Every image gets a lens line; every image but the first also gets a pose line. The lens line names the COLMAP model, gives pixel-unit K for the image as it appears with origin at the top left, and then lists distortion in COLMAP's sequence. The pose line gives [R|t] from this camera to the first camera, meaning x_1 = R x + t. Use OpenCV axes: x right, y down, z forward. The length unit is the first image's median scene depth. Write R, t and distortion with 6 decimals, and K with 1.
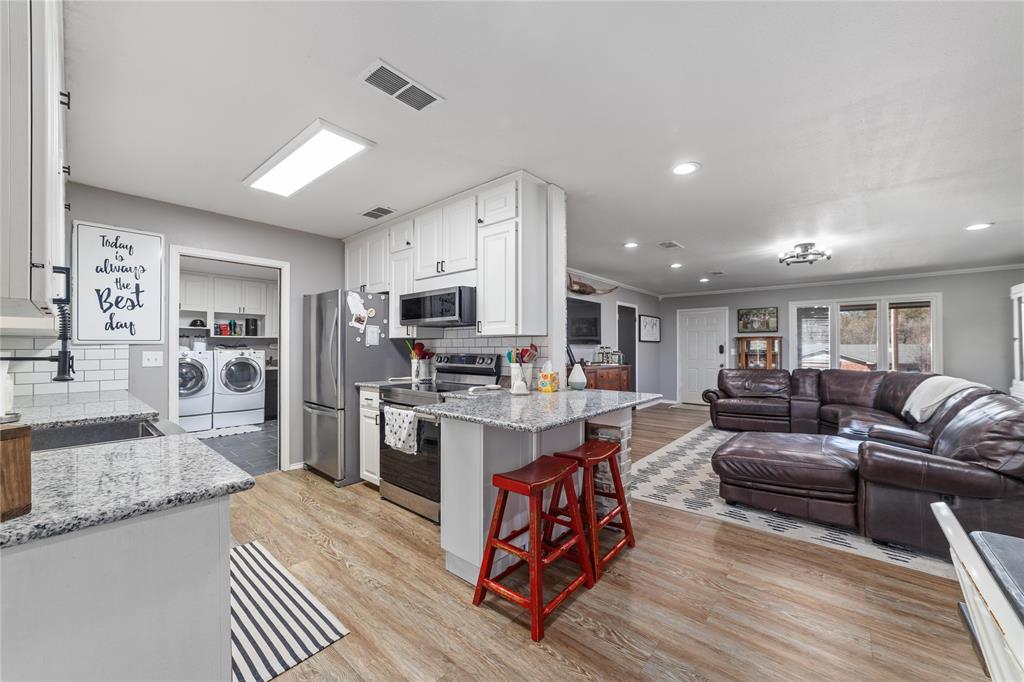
lens RADIAL K [[390.2, 0, 513.1], [0, 390.2, 344.7], [0, 0, 1]] dist [-0.029542, 0.013199]
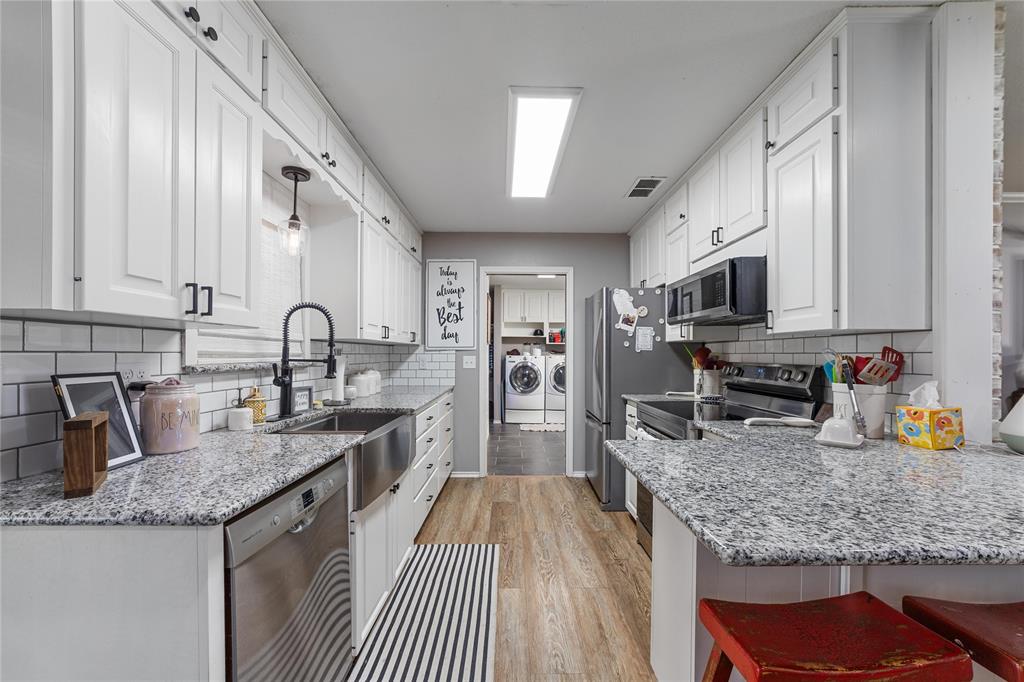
lens RADIAL K [[397.3, 0, 512.8], [0, 397.3, 352.5], [0, 0, 1]] dist [-0.001592, 0.000060]
pose [[0.658306, 0.001657, -0.752749, 0.111381], [0.002068, 0.999990, 0.004009, 0.001579], [0.752748, -0.004196, 0.658295, 0.276297]]
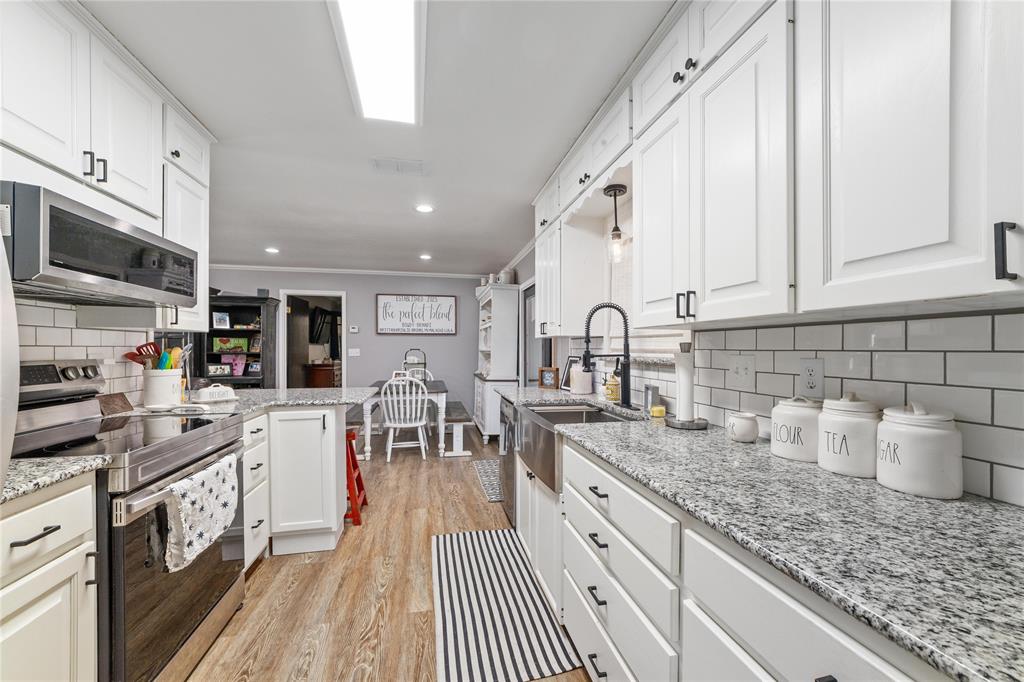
lens RADIAL K [[395.3, 0, 509.6], [0, 395.3, 344.1], [0, 0, 1]] dist [-0.010958, 0.000376]
pose [[-0.794439, 0.005071, 0.607322, -0.875076], [-0.003167, 0.999917, -0.012491, 0.005845], [-0.607335, -0.011847, -0.794357, 1.114117]]
